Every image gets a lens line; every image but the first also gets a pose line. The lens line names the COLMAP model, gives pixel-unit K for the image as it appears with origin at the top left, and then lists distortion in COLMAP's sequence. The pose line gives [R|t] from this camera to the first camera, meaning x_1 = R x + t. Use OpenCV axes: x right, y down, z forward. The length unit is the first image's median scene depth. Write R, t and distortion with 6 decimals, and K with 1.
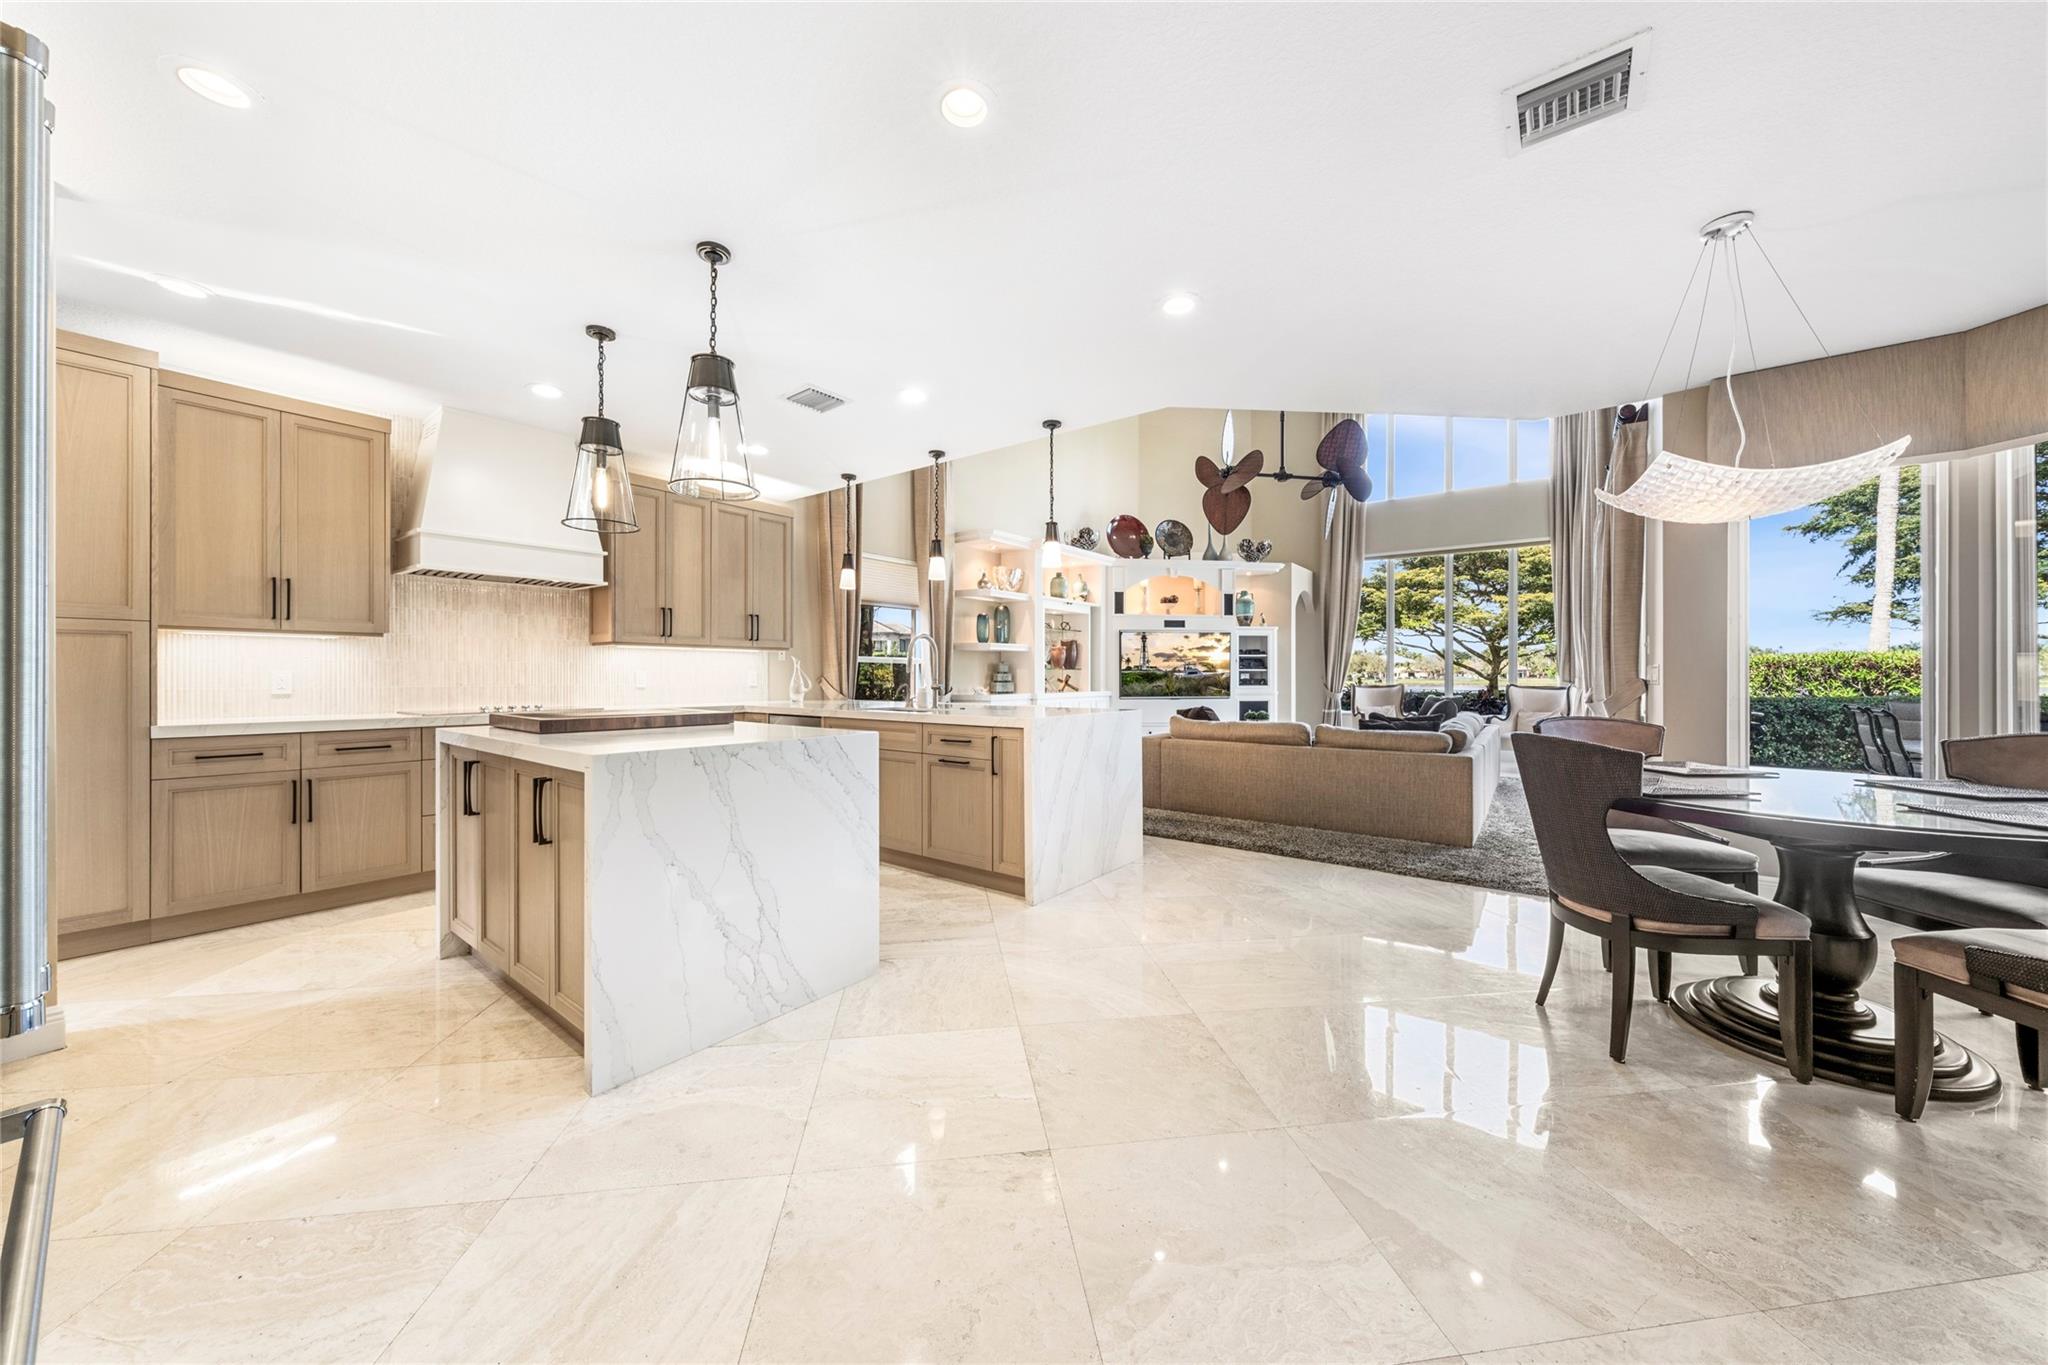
lens RADIAL K [[704.6, 0, 1005.4], [0, 704.6, 675.2], [0, 0, 1]] dist [-0.004970, -0.000961]
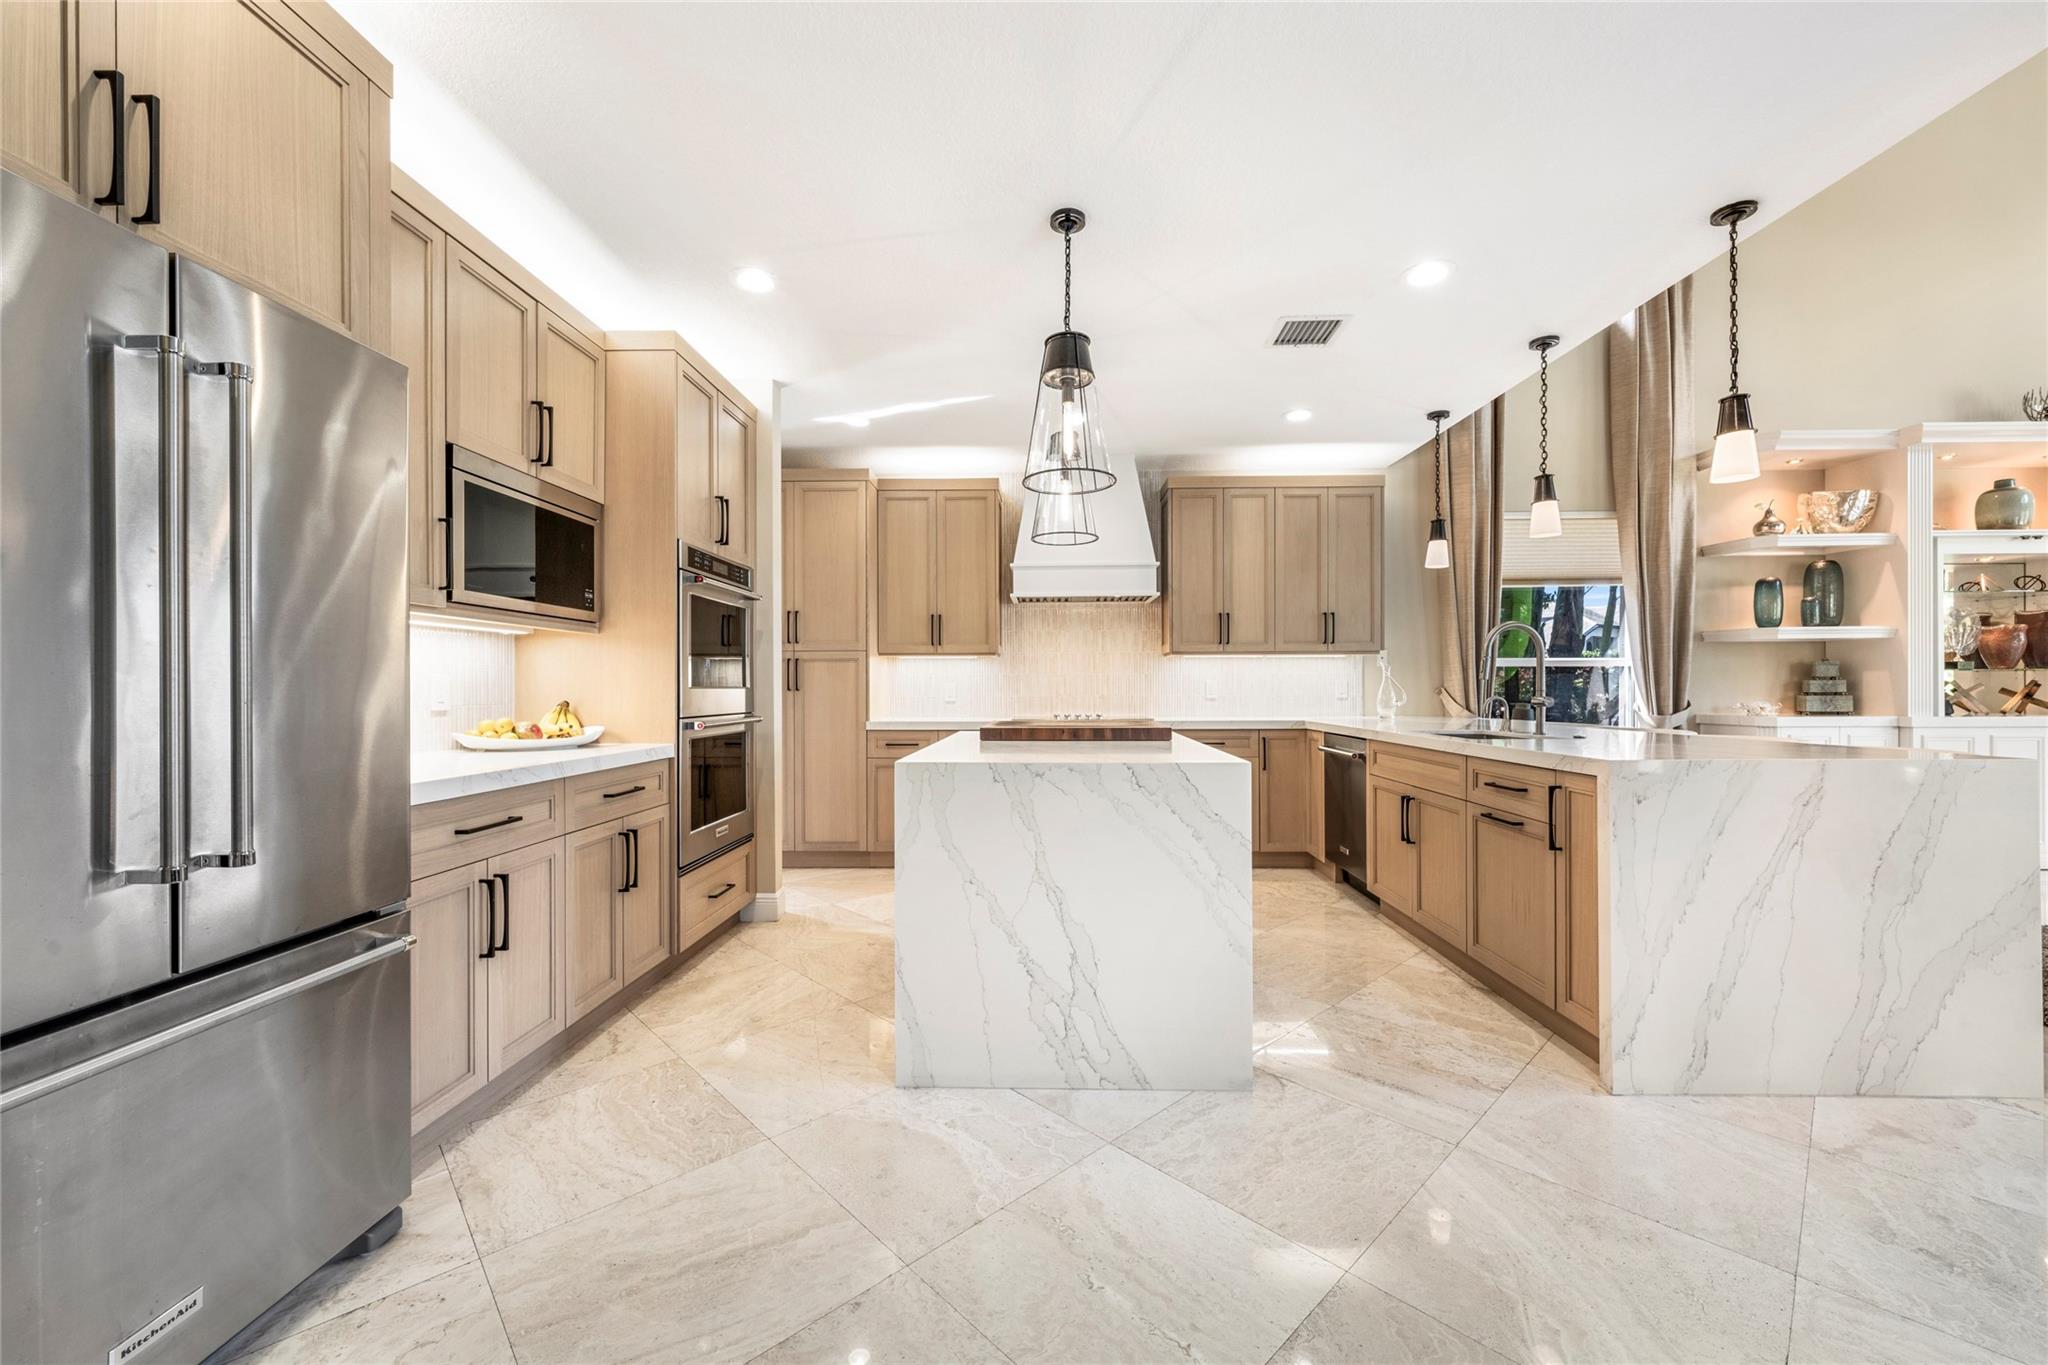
lens RADIAL K [[765.7, 0, 1011.1], [0, 765.7, 686.9], [0, 0, 1]] dist [-0.005845, 0.000366]
pose [[0.591808, -0.002878, -0.806074, 0.205976], [0.004802, 0.999988, -0.000044, 0.000833], [0.806065, -0.003845, 0.591815, 0.216587]]
